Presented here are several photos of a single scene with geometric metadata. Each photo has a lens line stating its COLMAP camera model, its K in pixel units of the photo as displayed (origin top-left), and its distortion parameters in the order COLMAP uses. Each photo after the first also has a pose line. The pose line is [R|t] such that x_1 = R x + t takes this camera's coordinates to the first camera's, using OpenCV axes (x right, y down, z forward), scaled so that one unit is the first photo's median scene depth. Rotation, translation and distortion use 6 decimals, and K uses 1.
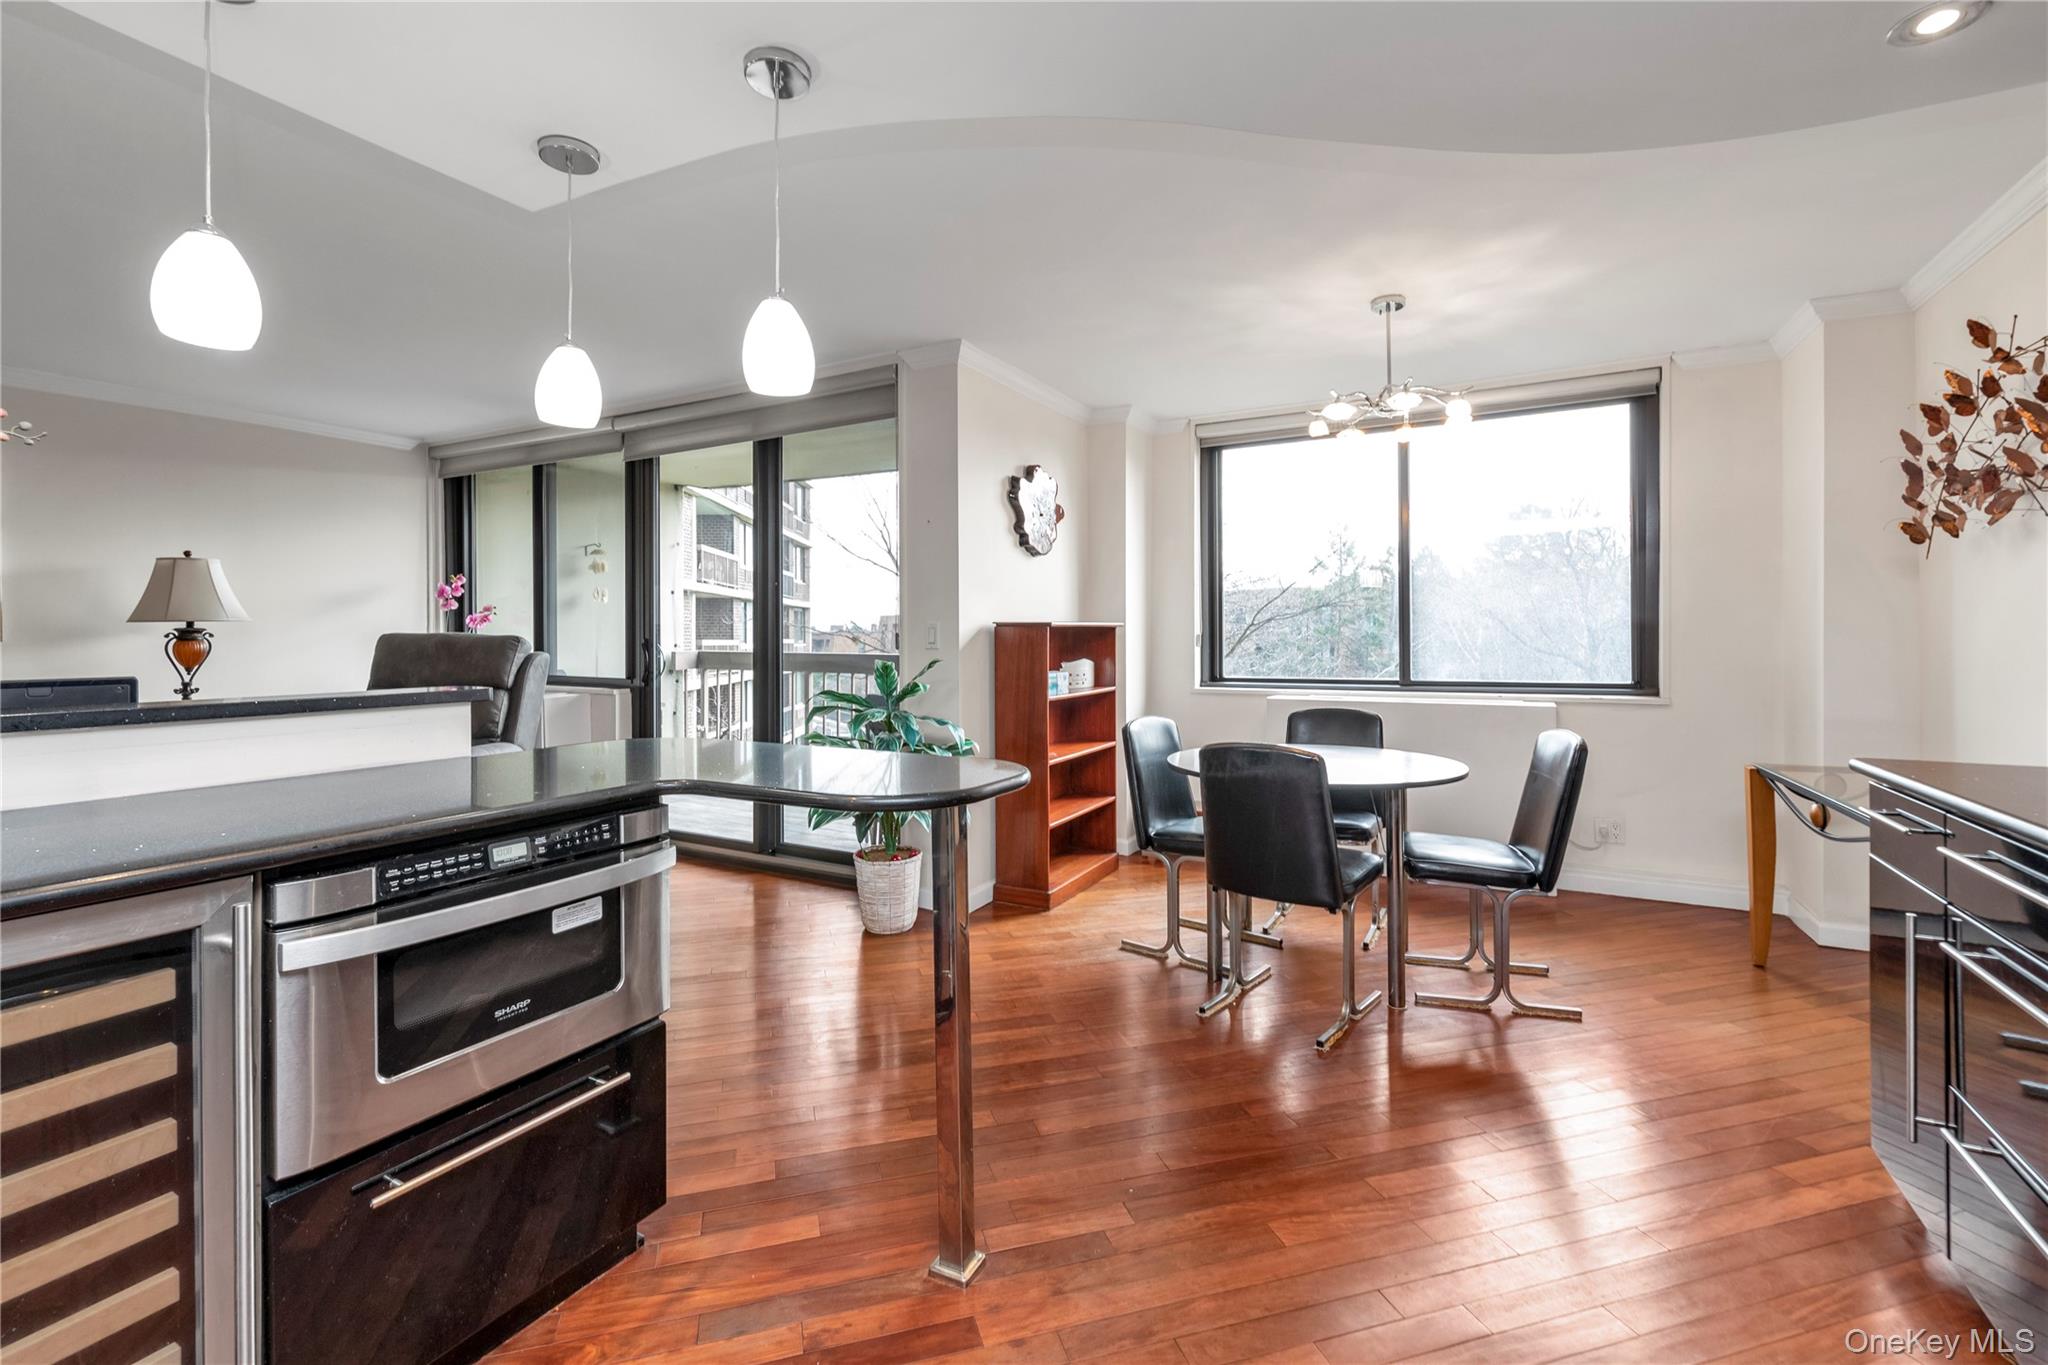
lens RADIAL K [[890.5, 0, 1021.0], [0, 890.5, 643.8], [0, 0, 1]] dist [0.000169, -0.000631]
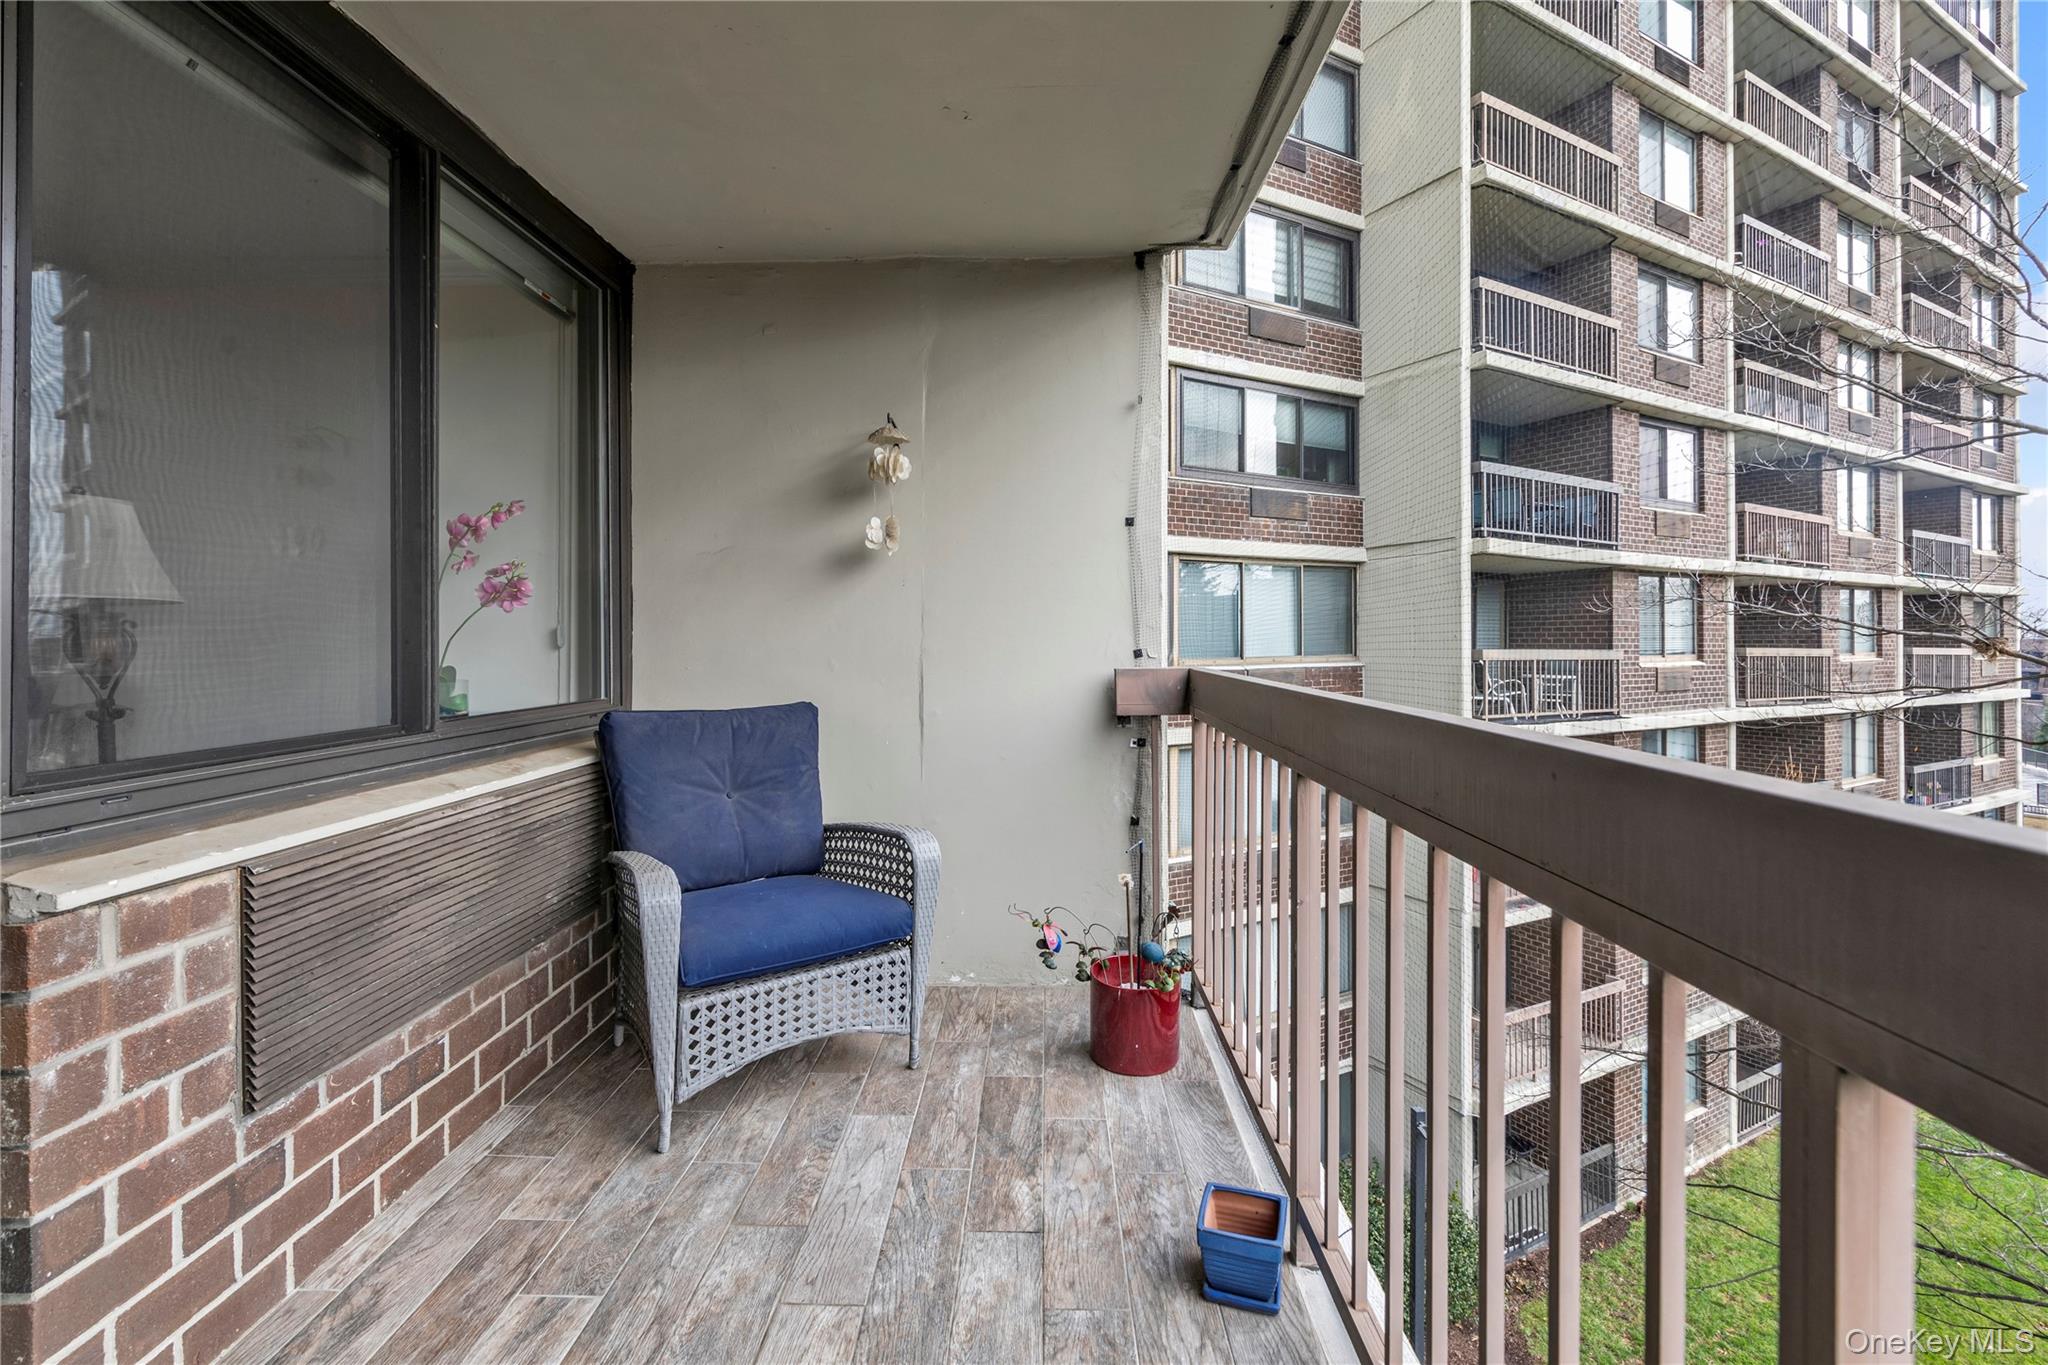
lens RADIAL K [[890.5, 0, 1021.0], [0, 890.5, 643.8], [0, 0, 1]] dist [0.000169, -0.000631]
pose [[0.450169, 0.010739, -0.892879, -0.023085], [-0.013604, 0.999894, 0.005168, -0.012397], [0.892840, 0.009820, 0.450268, 1.382503]]
